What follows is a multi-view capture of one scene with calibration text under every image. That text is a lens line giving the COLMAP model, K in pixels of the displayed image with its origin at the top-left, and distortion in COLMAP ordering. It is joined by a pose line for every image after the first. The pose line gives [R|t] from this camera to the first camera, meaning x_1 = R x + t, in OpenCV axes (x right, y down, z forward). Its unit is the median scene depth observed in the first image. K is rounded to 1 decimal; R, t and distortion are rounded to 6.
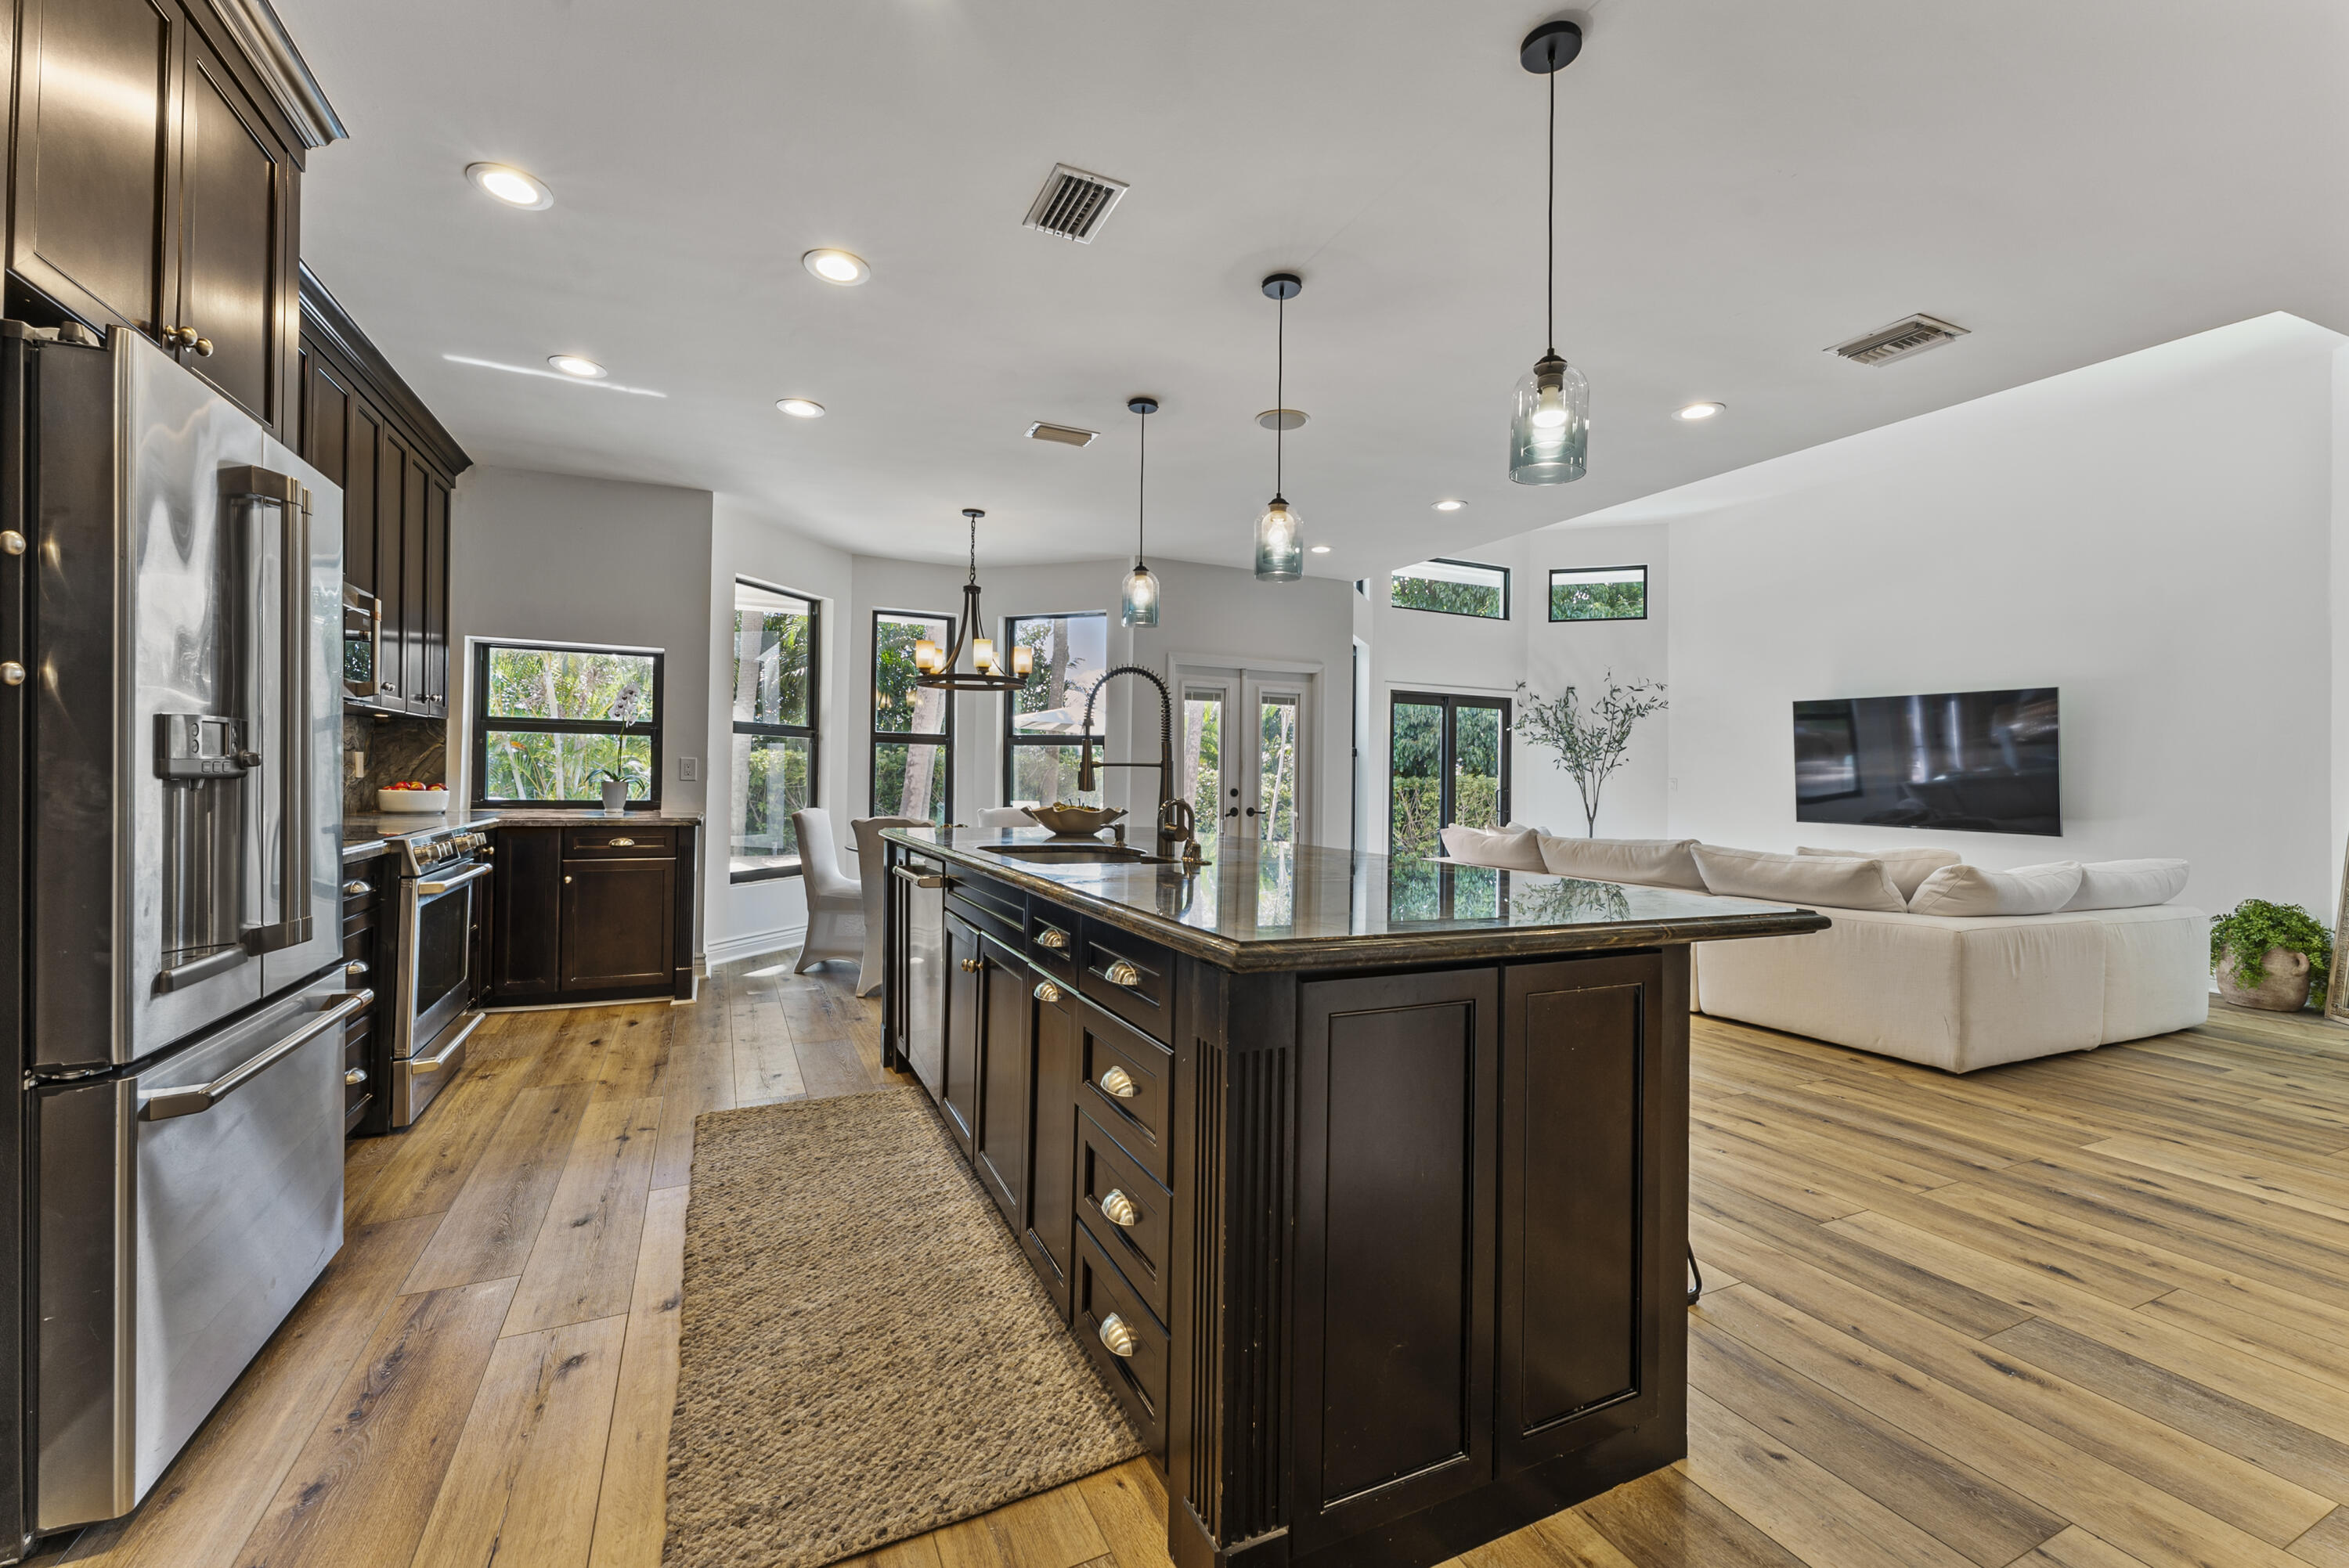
lens RADIAL K [[953.2, 0, 1163.3], [0, 953.2, 772.3], [0, 0, 1]] dist [0.002959, -0.000319]
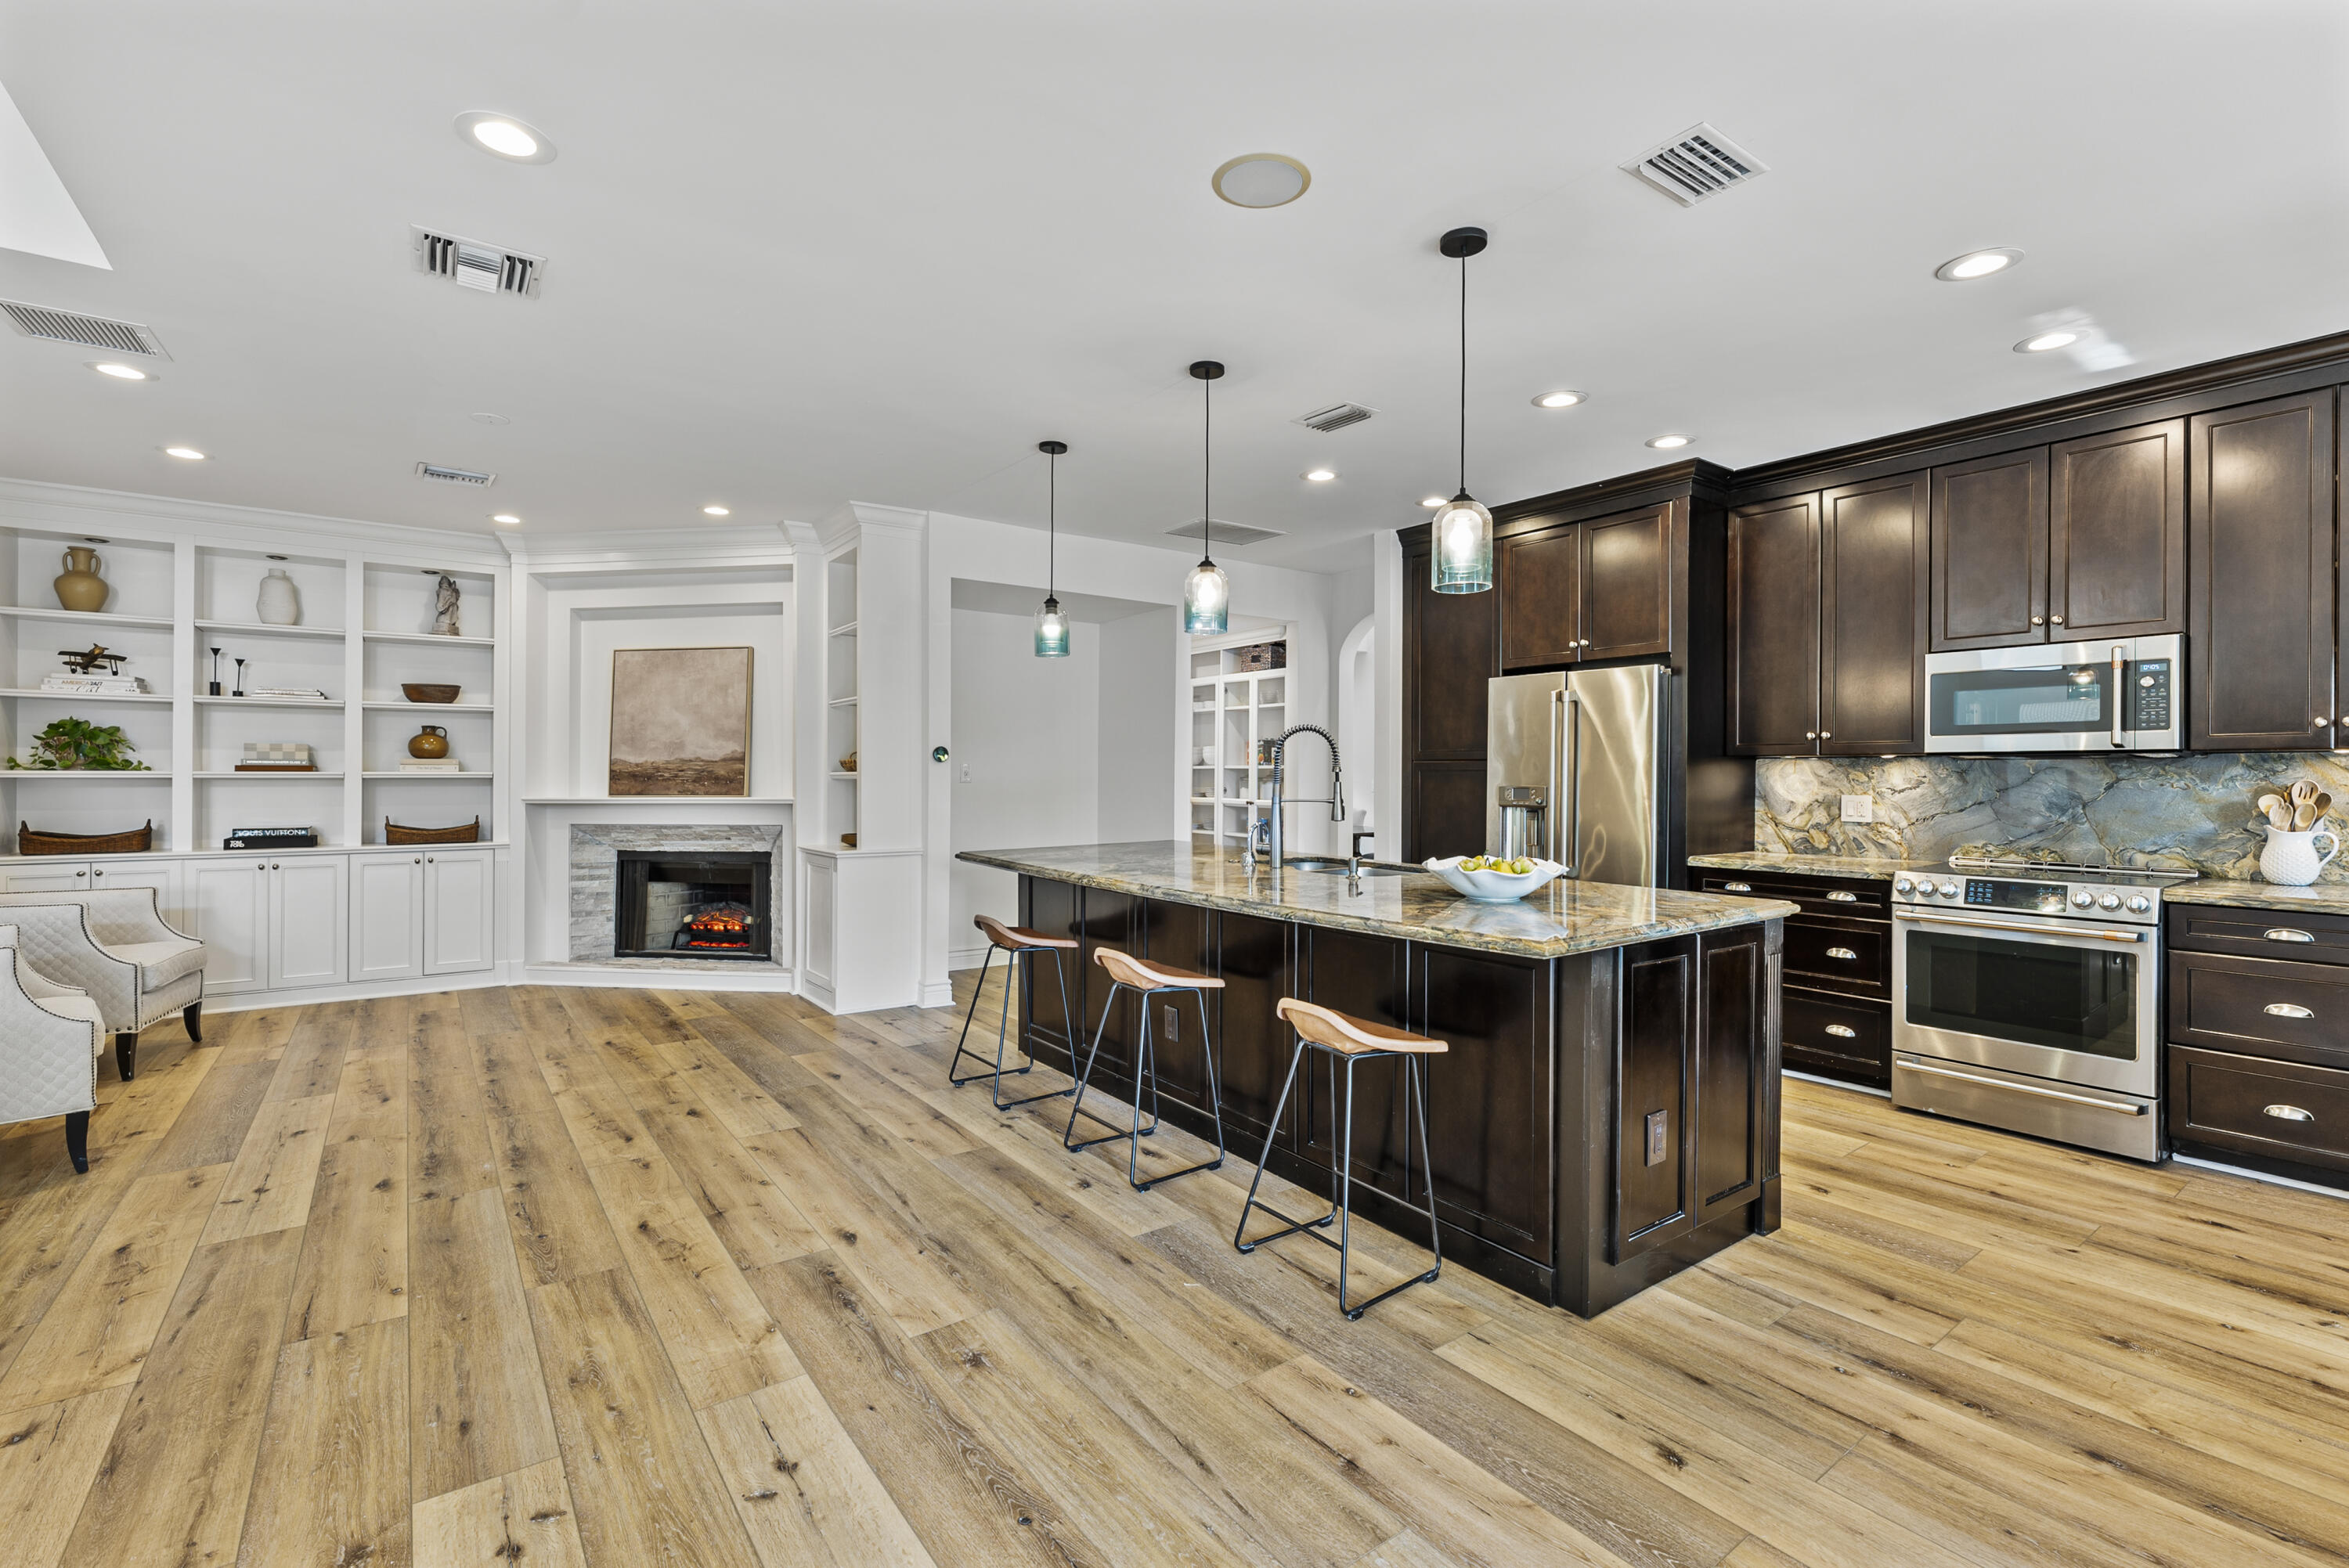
lens RADIAL K [[1041.7, 0, 1167.1], [0, 1041.7, 776.0], [0, 0, 1]] dist [-0.000460, 0.000105]
pose [[-0.979774, -0.020276, -0.199075, 0.234118], [-0.019853, 0.999794, -0.004120, -0.016267], [0.199118, -0.000084, -0.979976, 1.255965]]
